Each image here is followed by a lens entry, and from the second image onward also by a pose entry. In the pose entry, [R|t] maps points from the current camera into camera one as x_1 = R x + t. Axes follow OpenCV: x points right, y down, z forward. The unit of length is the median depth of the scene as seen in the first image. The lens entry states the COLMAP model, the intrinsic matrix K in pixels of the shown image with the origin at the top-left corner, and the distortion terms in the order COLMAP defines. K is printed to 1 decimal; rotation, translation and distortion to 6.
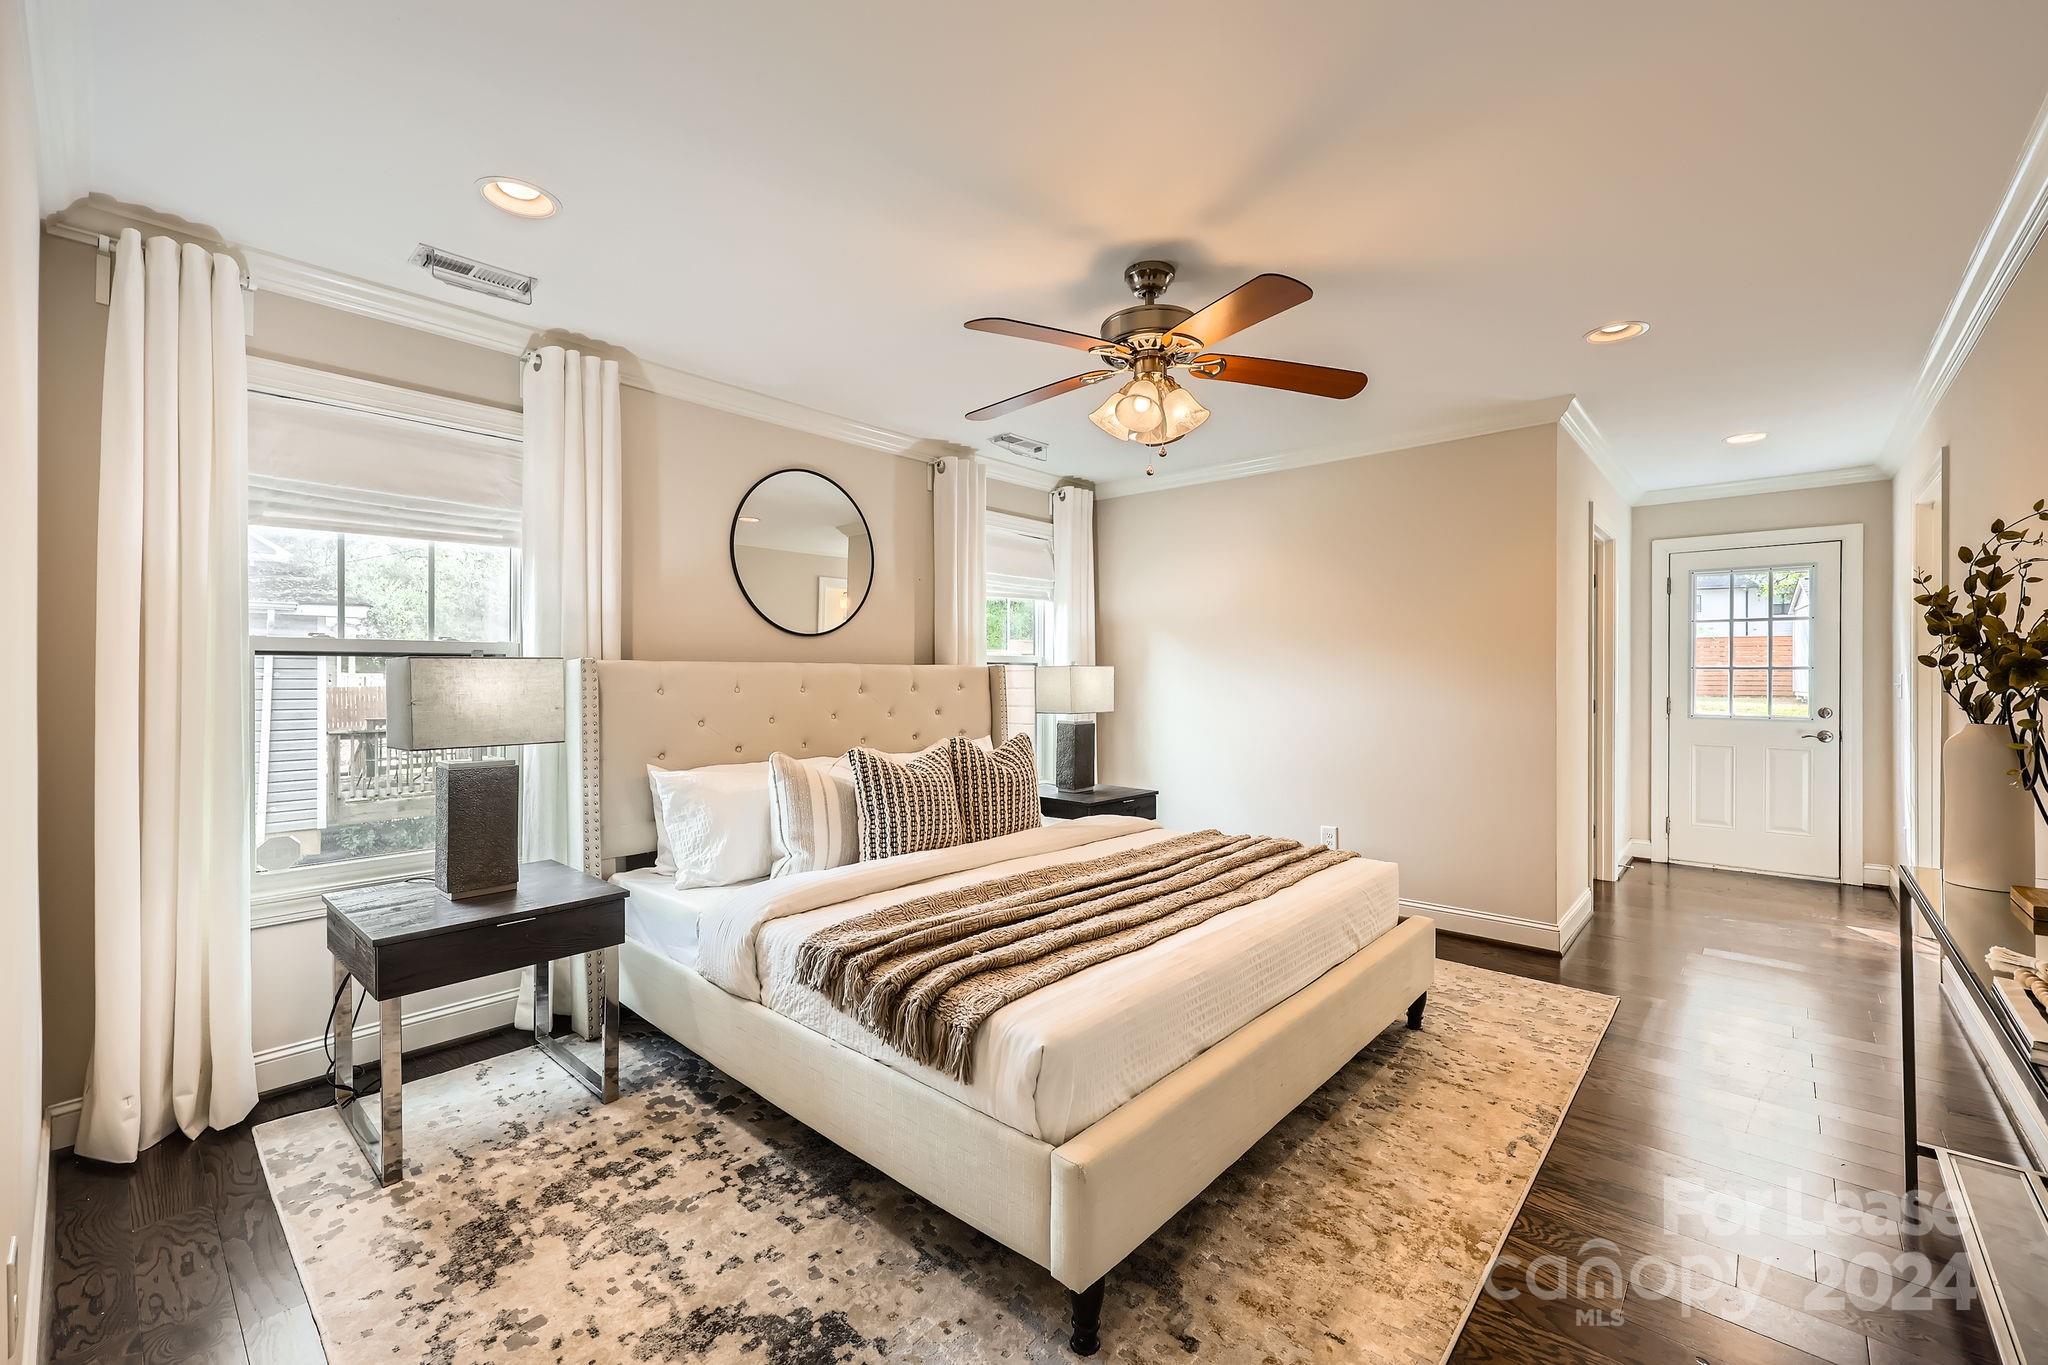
lens RADIAL K [[844.2, 0, 1026.1], [0, 844.2, 678.9], [0, 0, 1]] dist [0.002090, -0.000328]
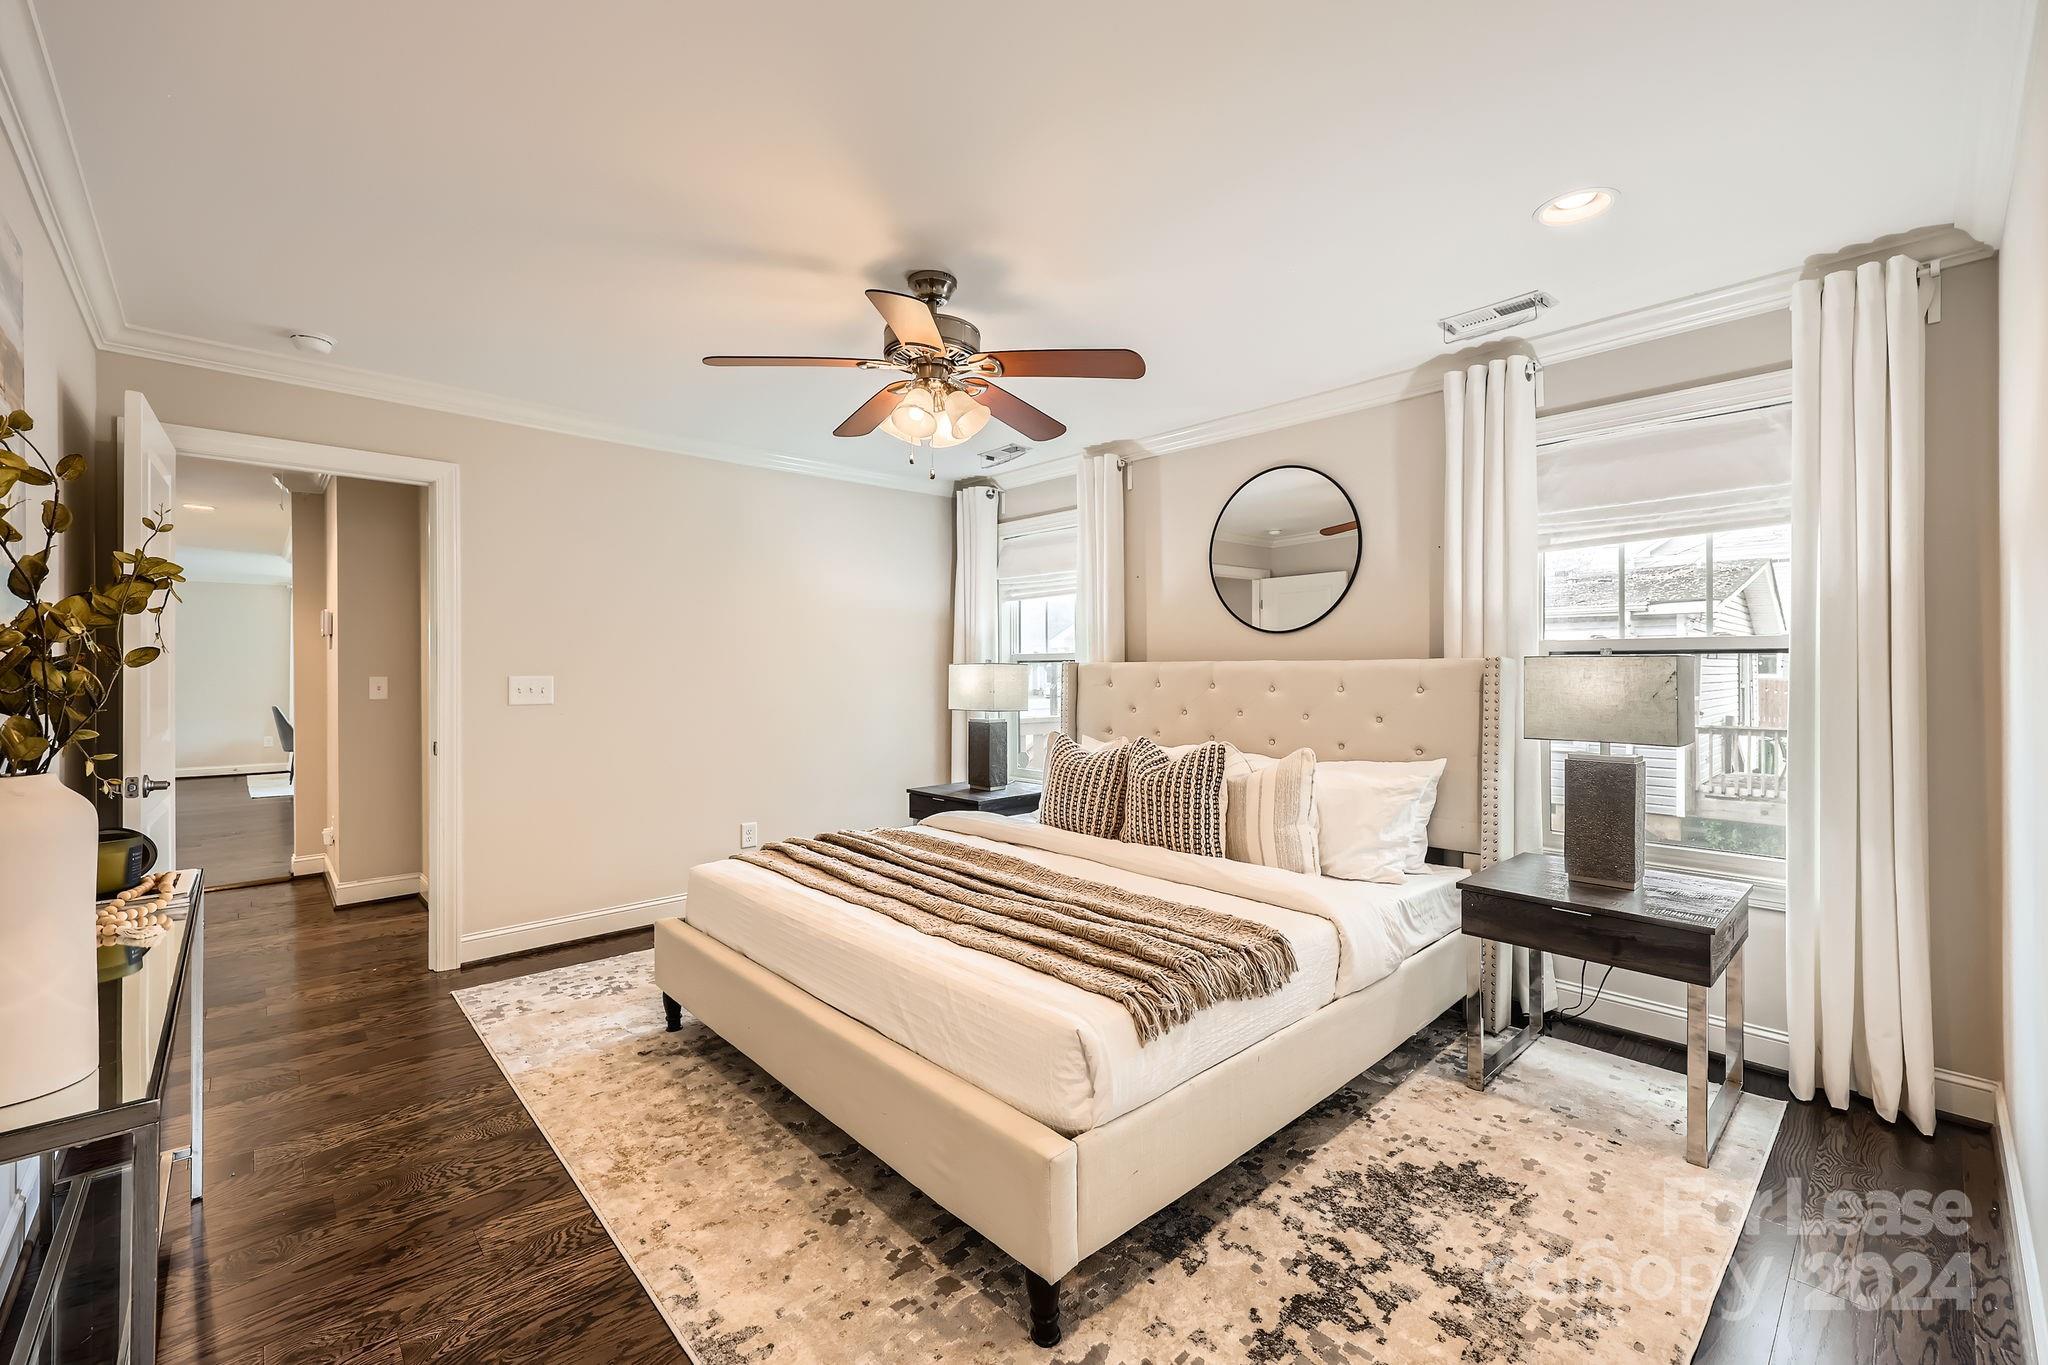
lens RADIAL K [[844.2, 0, 1064.5], [0, 844.2, 680.2], [0, 0, 1]] dist [0.002090, -0.000328]
pose [[-0.071156, 0.000397, -0.997465, 0.880642], [0.005158, 0.999987, 0.000030, 0.000718], [0.997452, -0.005143, -0.071157, 0.928622]]
